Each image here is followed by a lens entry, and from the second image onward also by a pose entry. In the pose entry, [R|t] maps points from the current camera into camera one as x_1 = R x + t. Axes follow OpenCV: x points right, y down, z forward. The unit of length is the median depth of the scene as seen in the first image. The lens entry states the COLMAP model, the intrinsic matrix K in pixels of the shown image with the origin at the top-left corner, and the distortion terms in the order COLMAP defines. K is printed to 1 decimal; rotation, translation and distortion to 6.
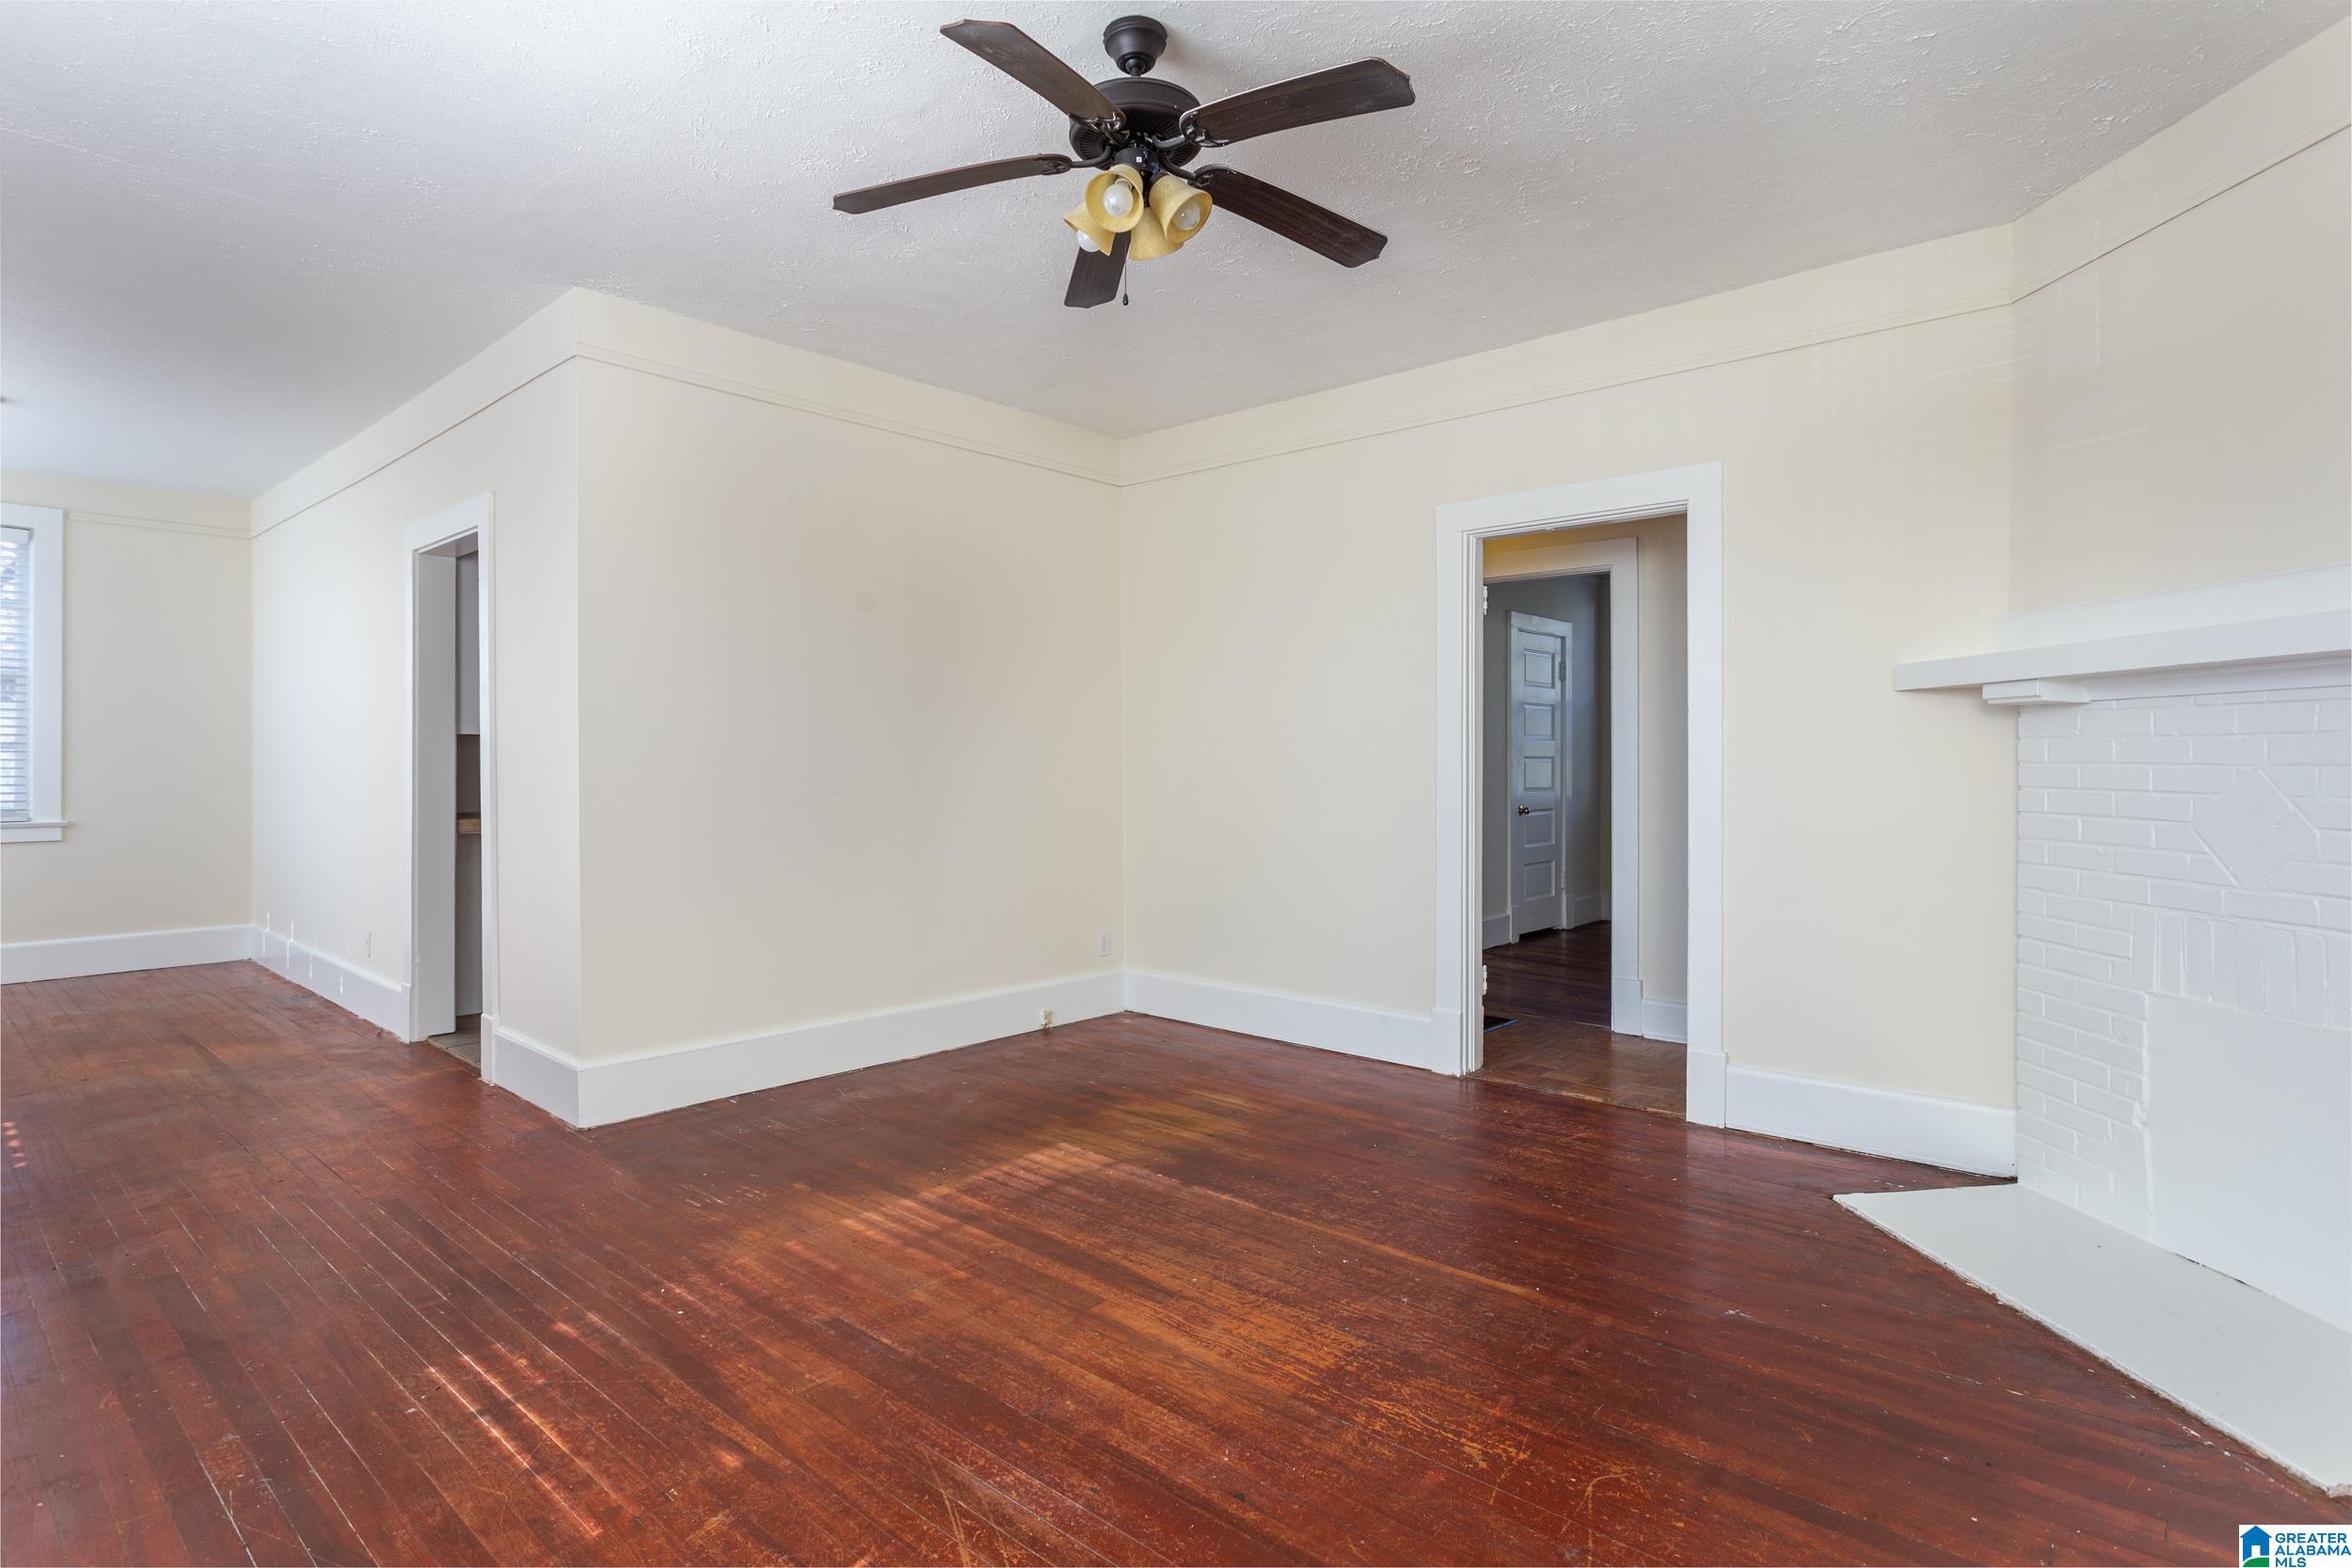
lens RADIAL K [[1184.9, 0, 1166.8], [0, 1184.9, 751.9], [0, 0, 1]] dist [-0.015187, 0.007589]
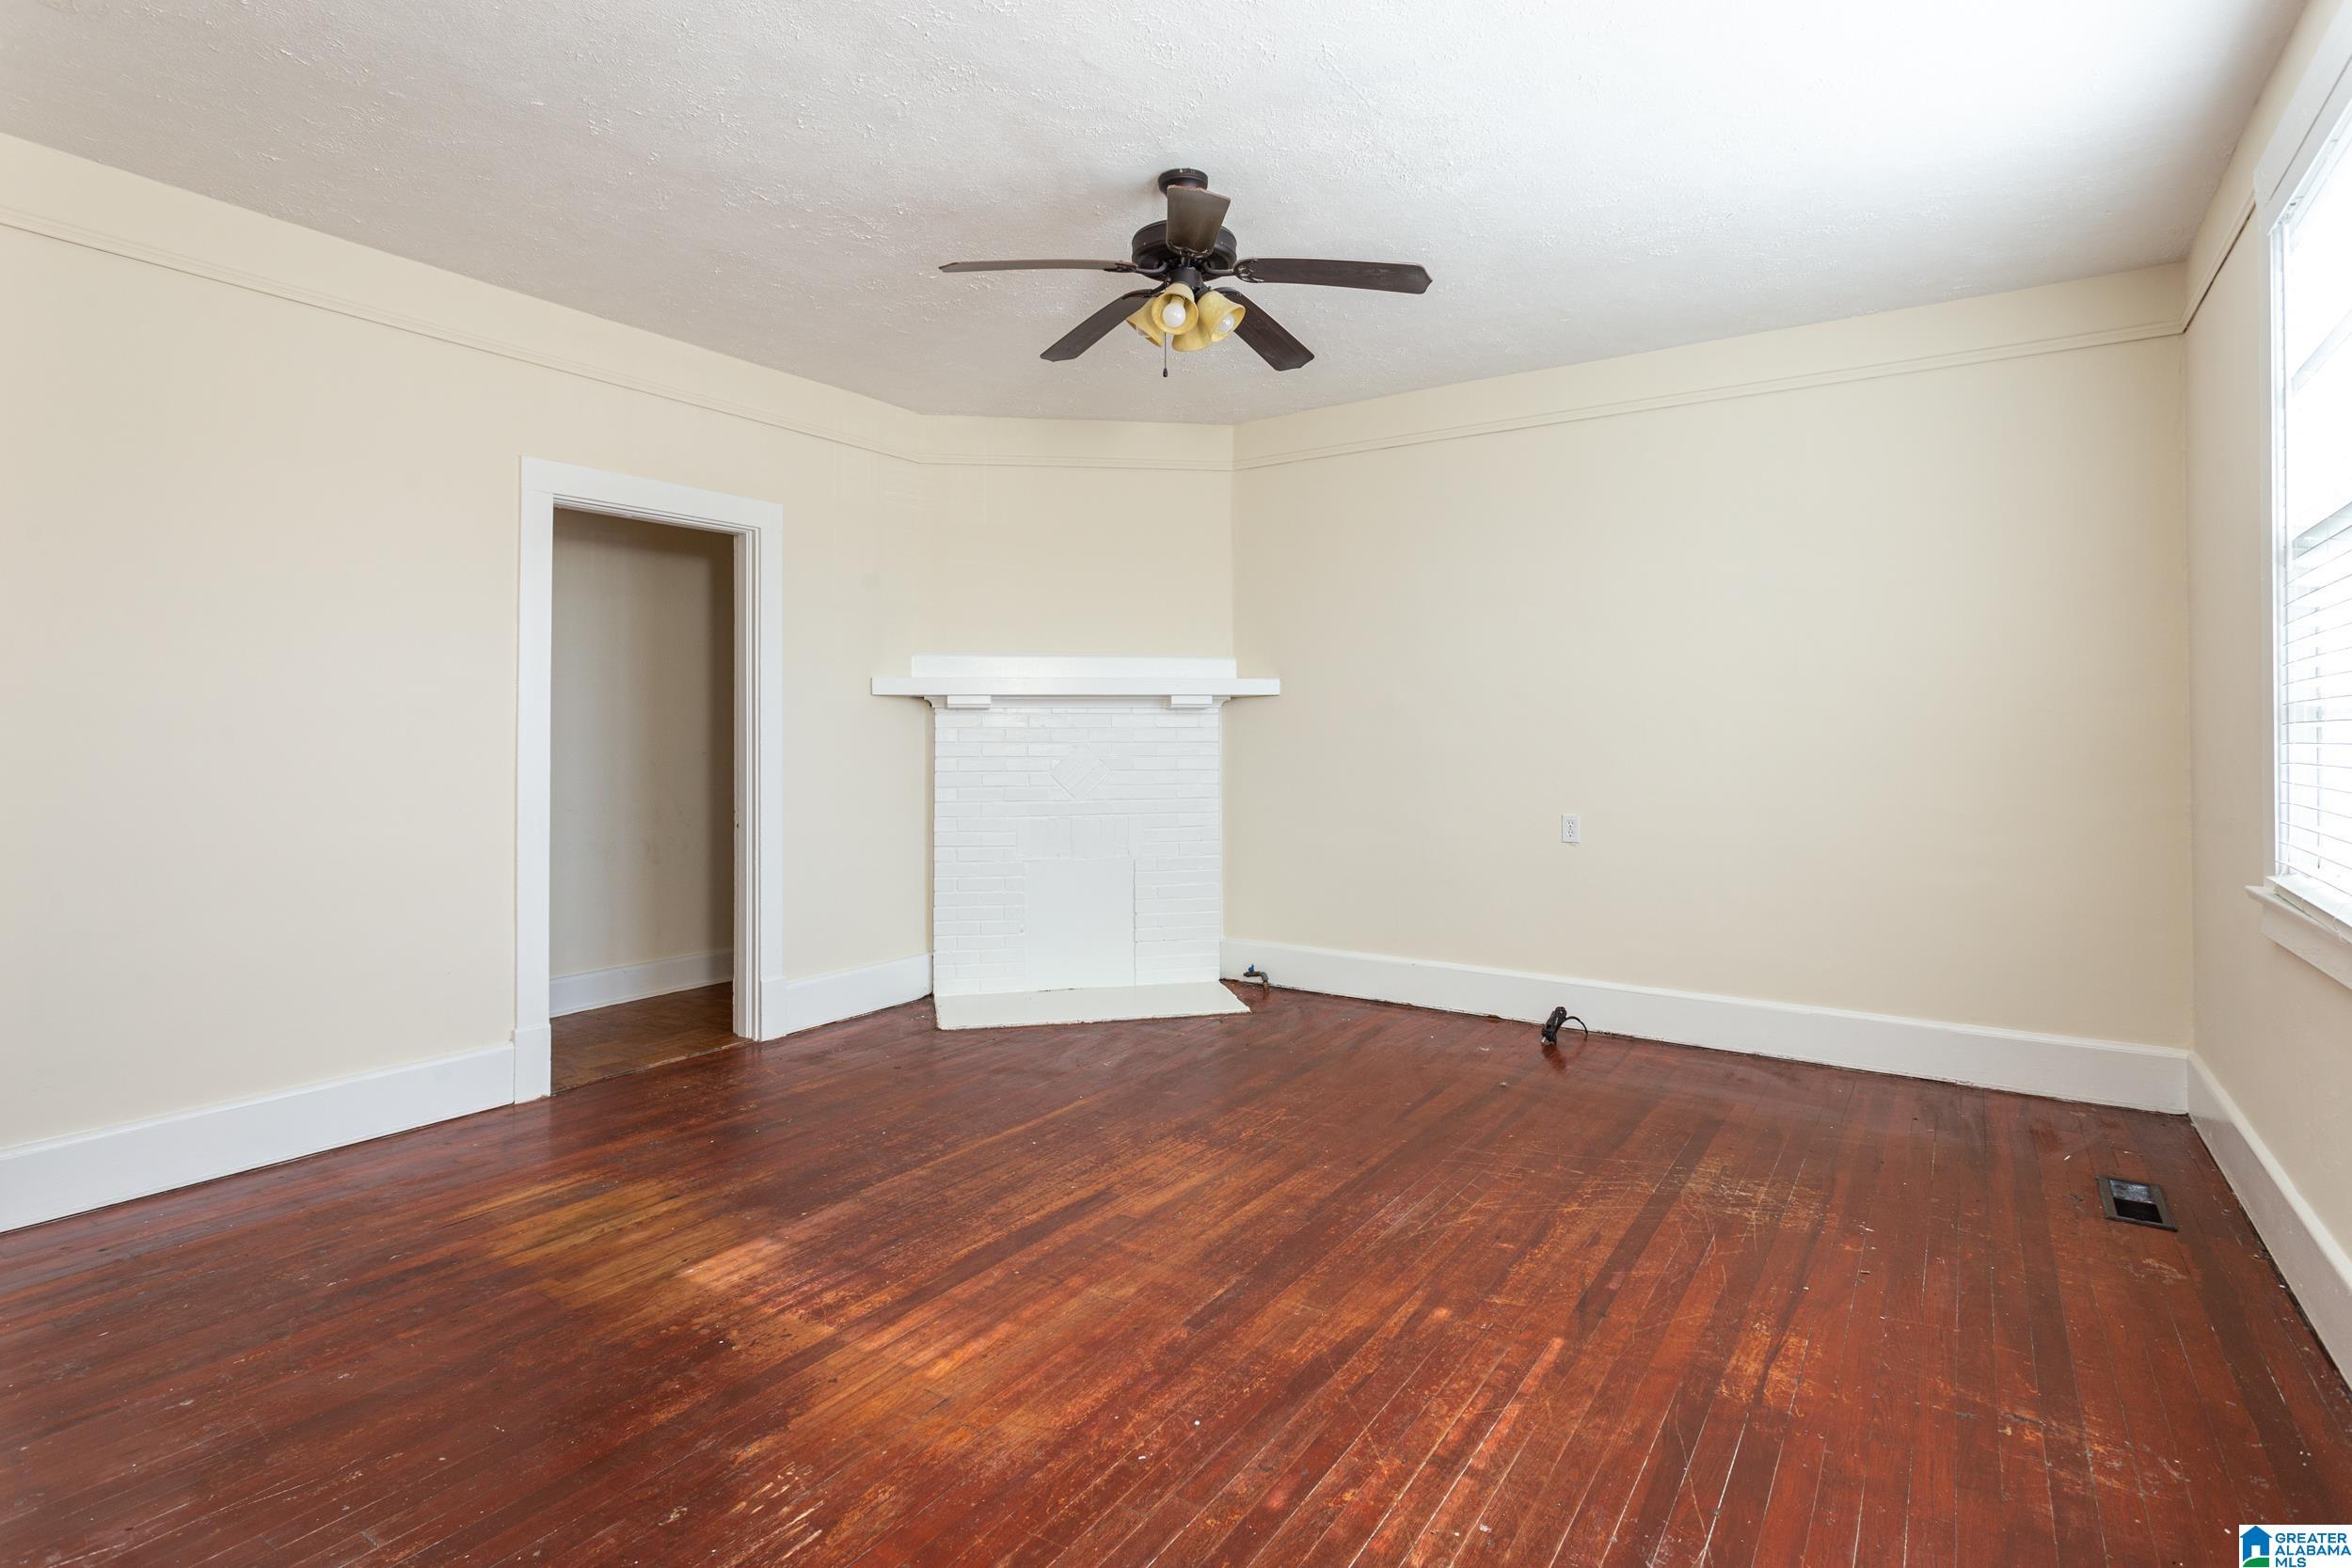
lens RADIAL K [[1184.9, 0, 1166.8], [0, 1184.9, 751.9], [0, 0, 1]] dist [-0.015187, 0.007589]
pose [[-0.134065, -0.012394, 0.990895, -1.230899], [-0.001976, 0.999923, 0.012240, 0.002683], [-0.990971, -0.000317, -0.134080, 1.149570]]
